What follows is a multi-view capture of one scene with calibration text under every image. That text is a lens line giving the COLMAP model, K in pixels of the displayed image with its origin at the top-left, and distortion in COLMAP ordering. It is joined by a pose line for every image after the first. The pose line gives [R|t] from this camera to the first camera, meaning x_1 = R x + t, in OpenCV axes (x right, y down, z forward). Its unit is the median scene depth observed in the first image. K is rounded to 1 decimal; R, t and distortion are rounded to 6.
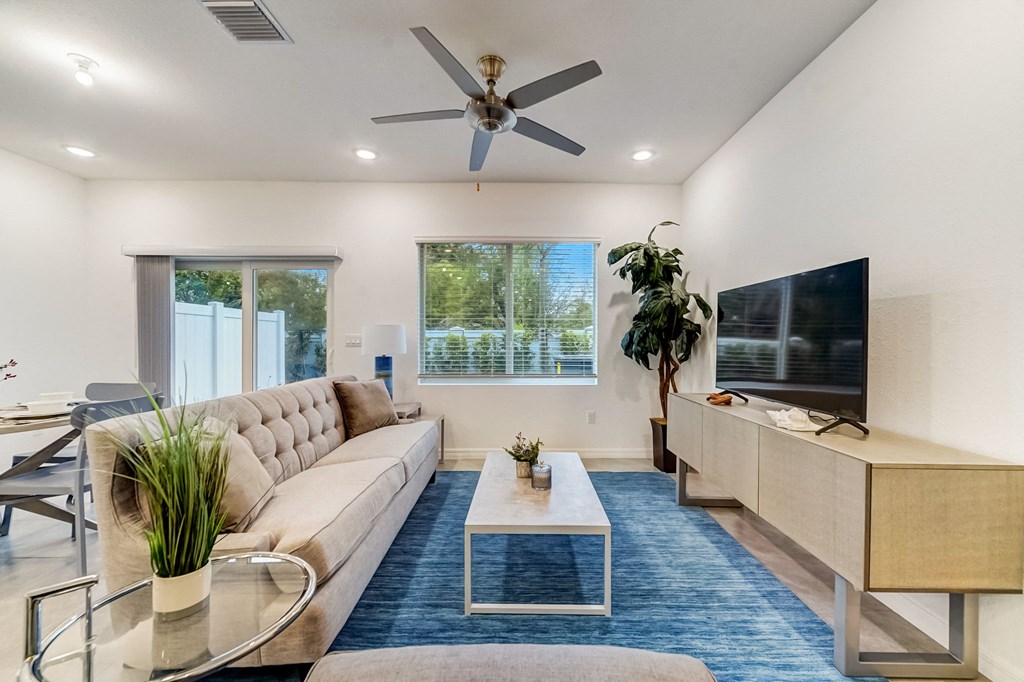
lens RADIAL K [[393.2, 0, 518.0], [0, 393.2, 347.1], [0, 0, 1]] dist [0.000746, 0.000139]
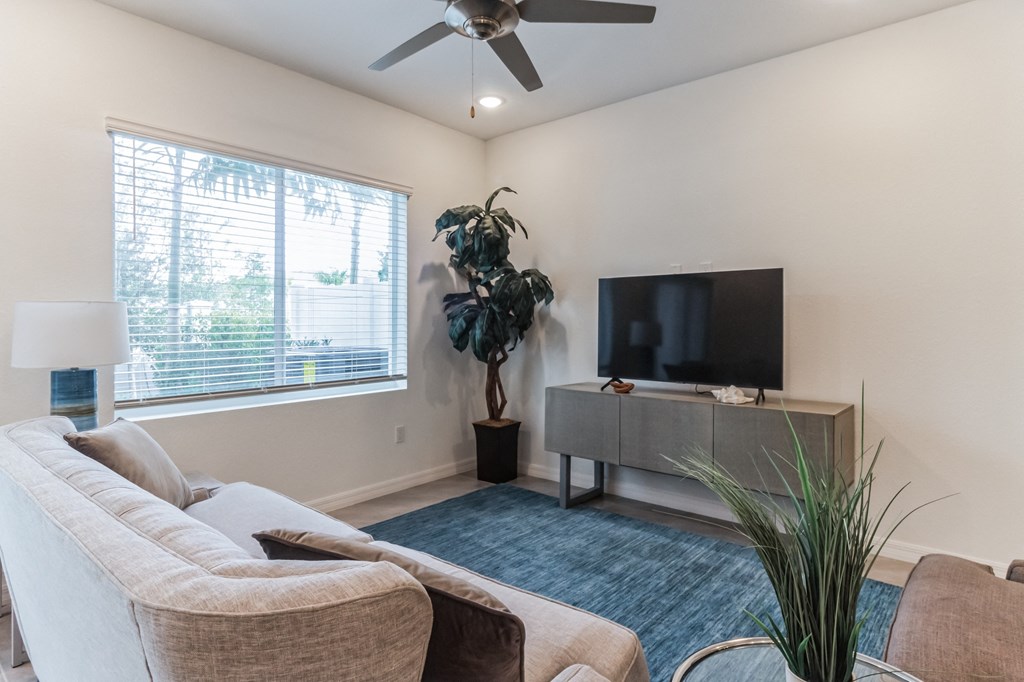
lens RADIAL K [[566.4, 0, 515.5], [0, 566.4, 333.6], [0, 0, 1]] dist [0.044206, 0.000067]
pose [[0.640460, -0.020145, 0.767728, -0.645029], [0.013586, 0.999797, 0.014900, -0.024621], [-0.767872, 0.000887, 0.640603, 0.234321]]
